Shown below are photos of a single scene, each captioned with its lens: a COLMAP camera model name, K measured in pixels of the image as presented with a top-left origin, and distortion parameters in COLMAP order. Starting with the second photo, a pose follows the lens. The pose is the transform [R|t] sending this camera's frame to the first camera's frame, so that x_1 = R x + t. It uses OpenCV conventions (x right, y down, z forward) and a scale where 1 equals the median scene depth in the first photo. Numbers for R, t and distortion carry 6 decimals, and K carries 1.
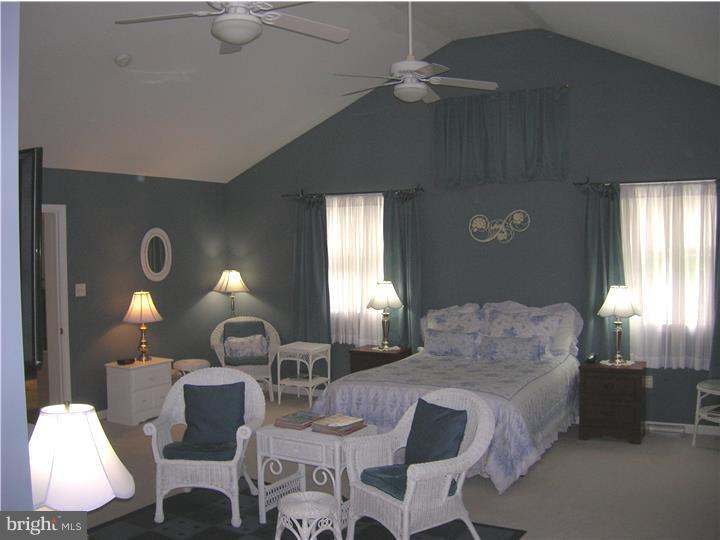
lens RADIAL K [[742.2, 0, 360.8], [0, 742.2, 269.6], [0, 0, 1]] dist [-0.153062, 0.000000]
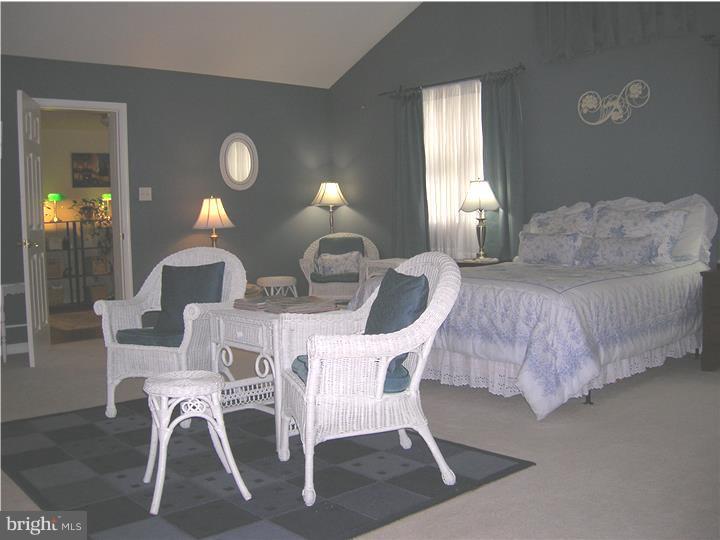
lens RADIAL K [[742.2, 0, 359.8], [0, 742.2, 267.7], [0, 0, 1]] dist [-0.153062, 0.000000]
pose [[0.949376, 0.006369, -0.314077, 0.174346], [0.004592, 0.999406, 0.034147, 0.090170], [0.314108, -0.033860, 0.948783, 0.172548]]
